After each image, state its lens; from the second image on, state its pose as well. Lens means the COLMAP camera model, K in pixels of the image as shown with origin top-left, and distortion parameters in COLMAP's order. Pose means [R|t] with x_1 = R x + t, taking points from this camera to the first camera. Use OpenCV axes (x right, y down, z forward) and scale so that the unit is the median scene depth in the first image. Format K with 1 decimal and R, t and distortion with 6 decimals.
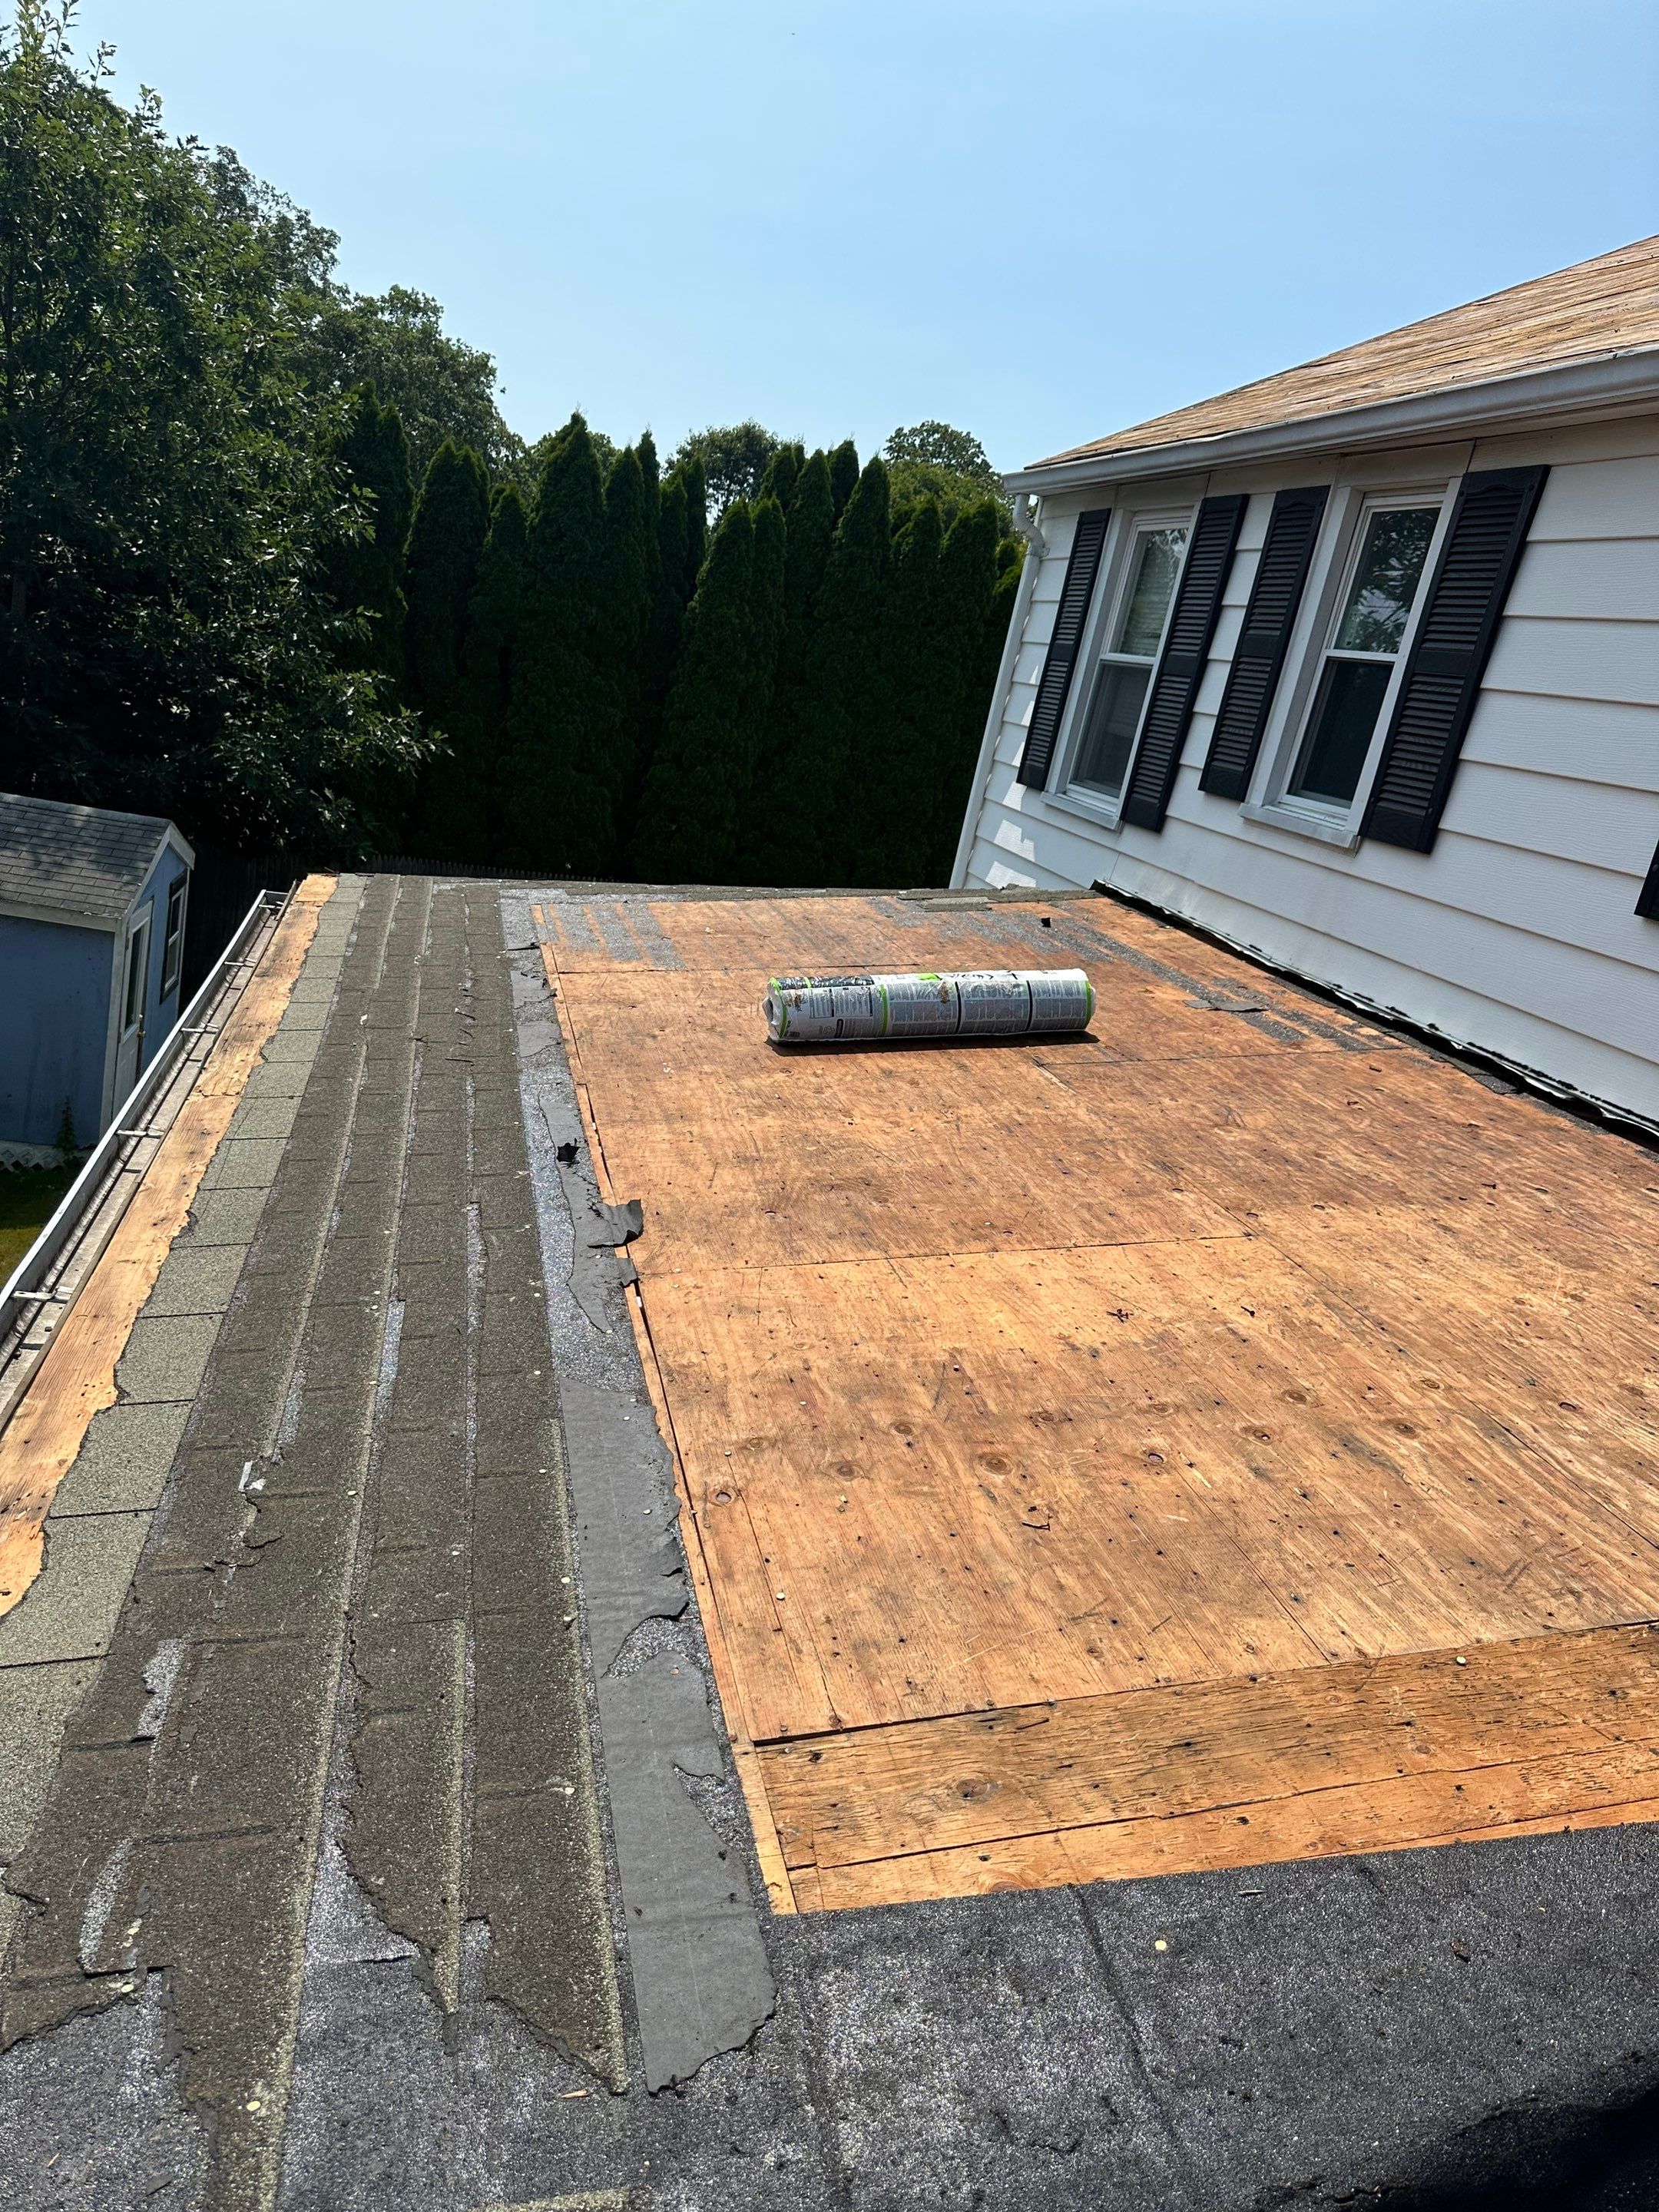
lens RADIAL K [[1596.7, 0, 875.1], [0, 1596.7, 1107.7], [0, 0, 1]] dist [0.236646, -0.499469]
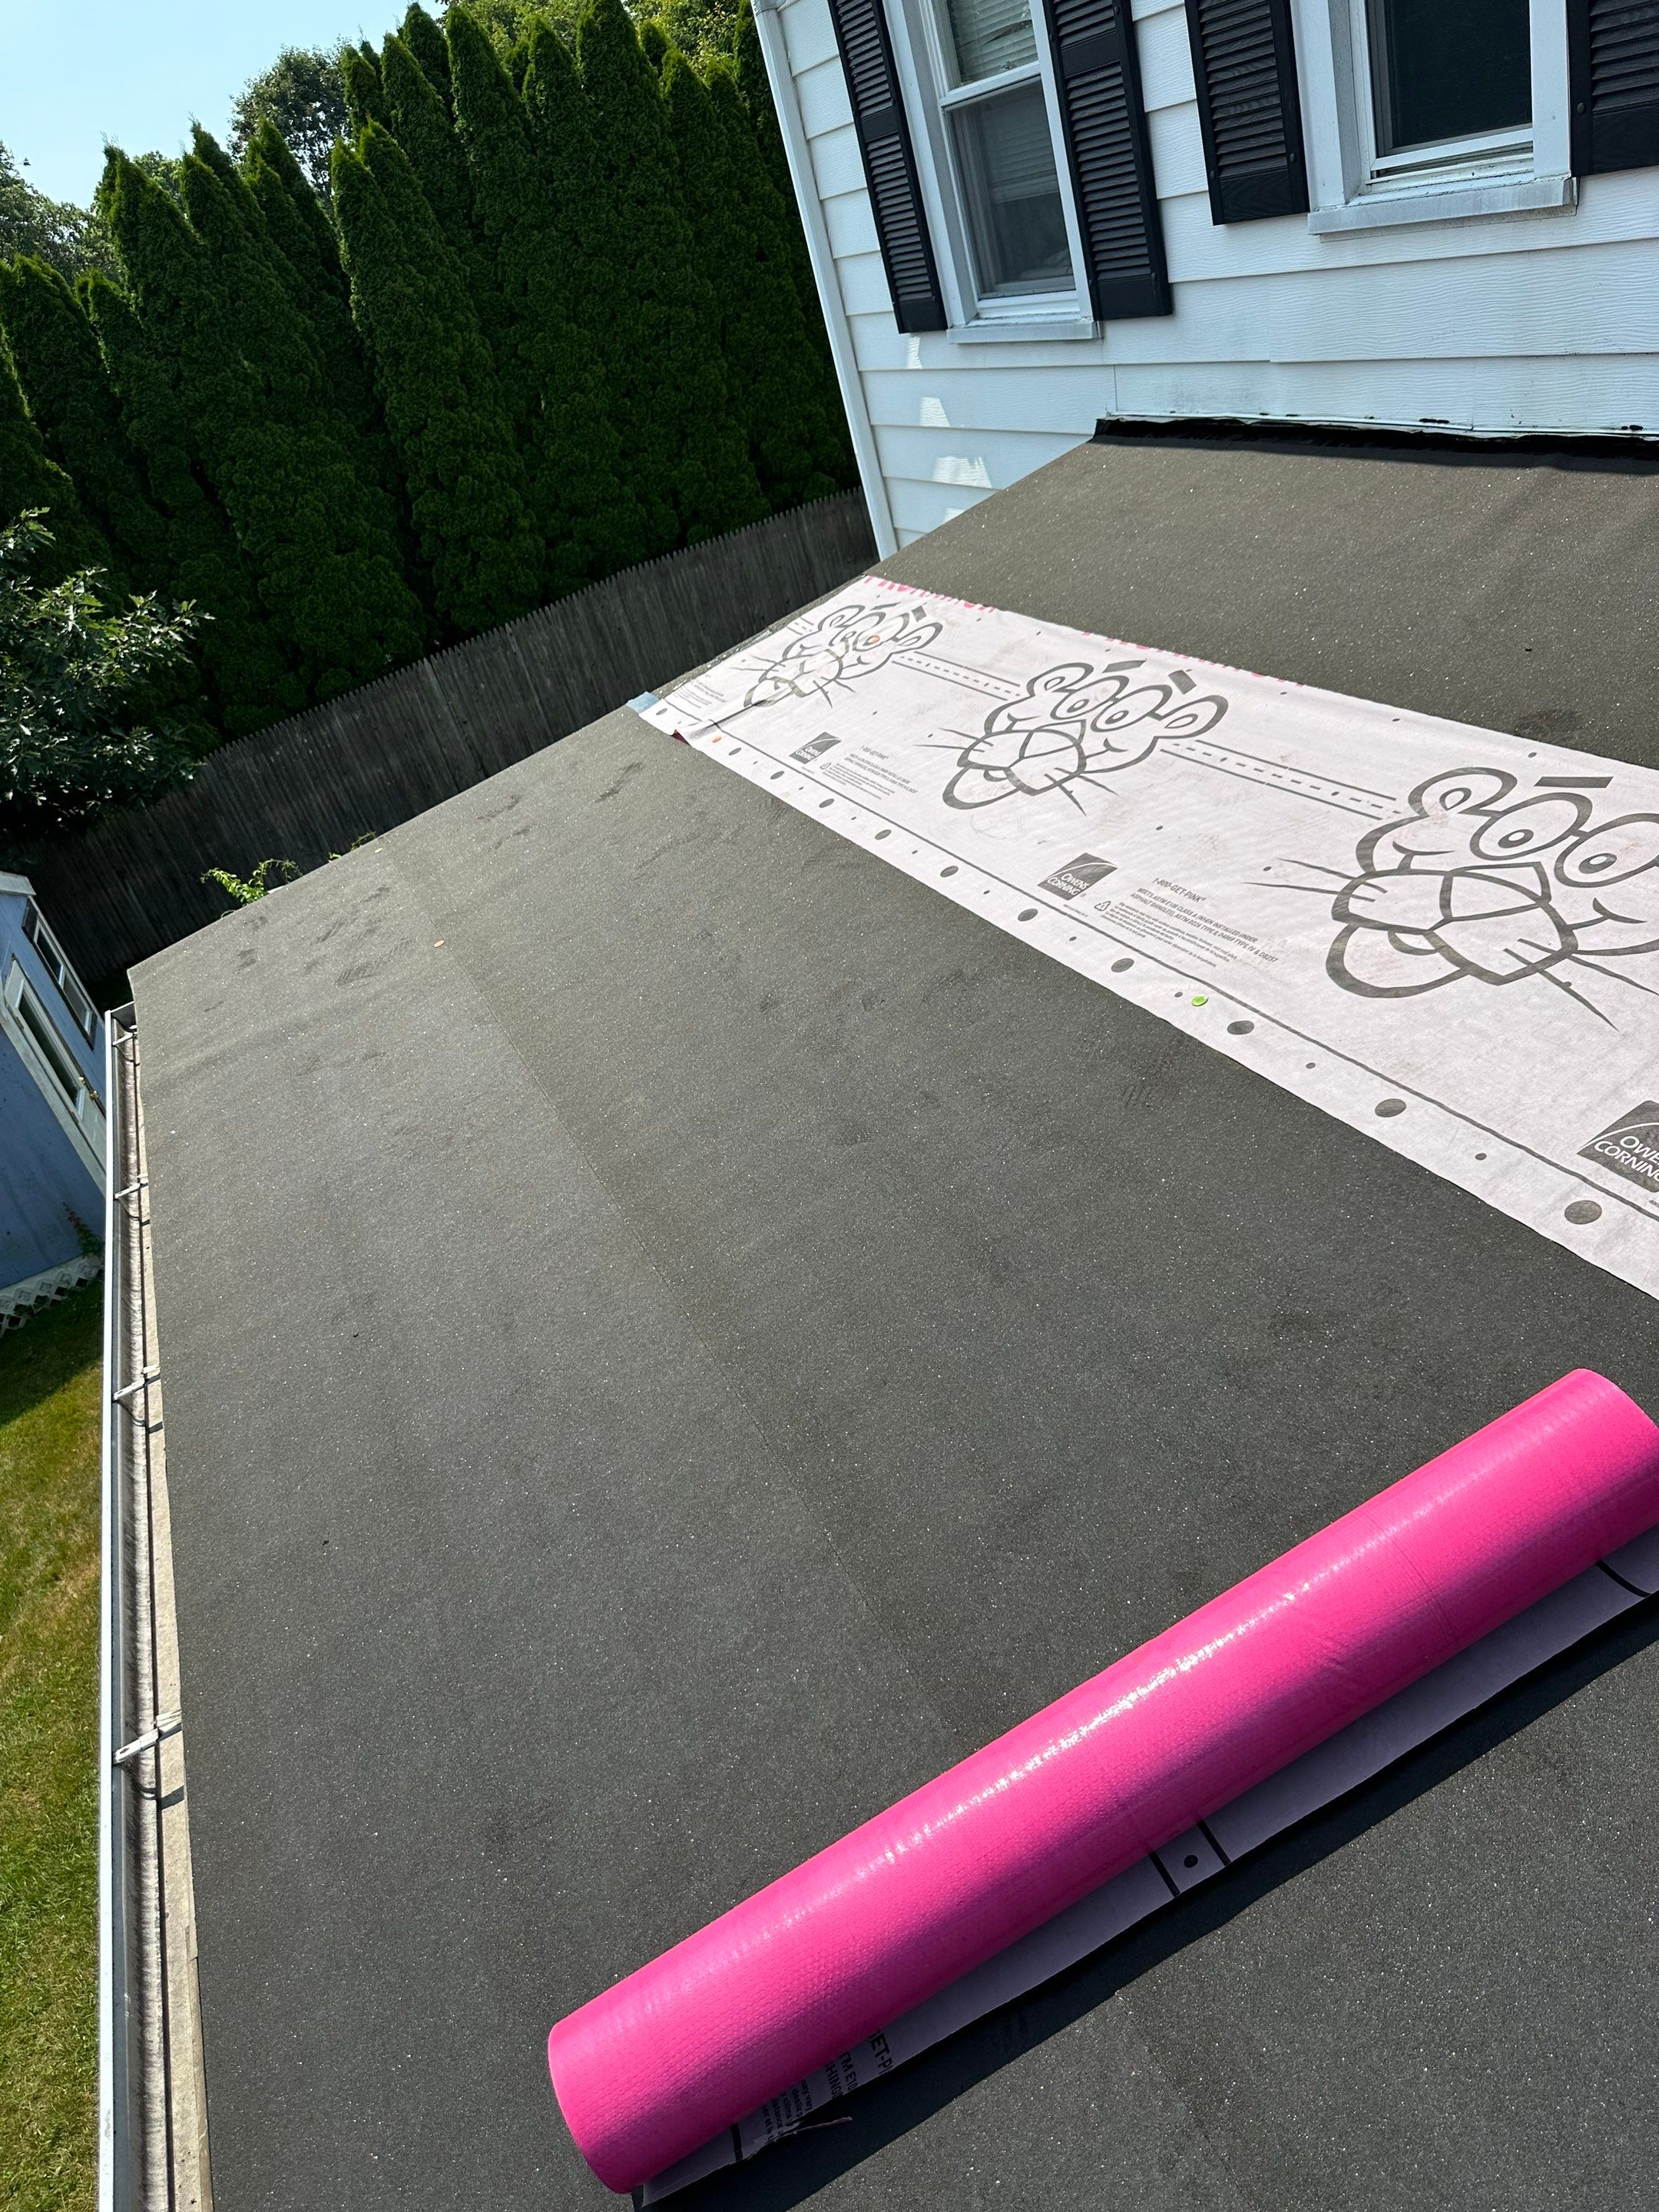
lens RADIAL K [[1577.3, 0, 826.7], [0, 1577.3, 1058.9], [0, 0, 1]] dist [0.004891, 0.003904]
pose [[0.880668, -0.467094, -0.079037, -0.023086], [0.472084, 0.851390, 0.228630, -0.066033], [-0.039501, -0.238660, 0.970300, 0.156823]]
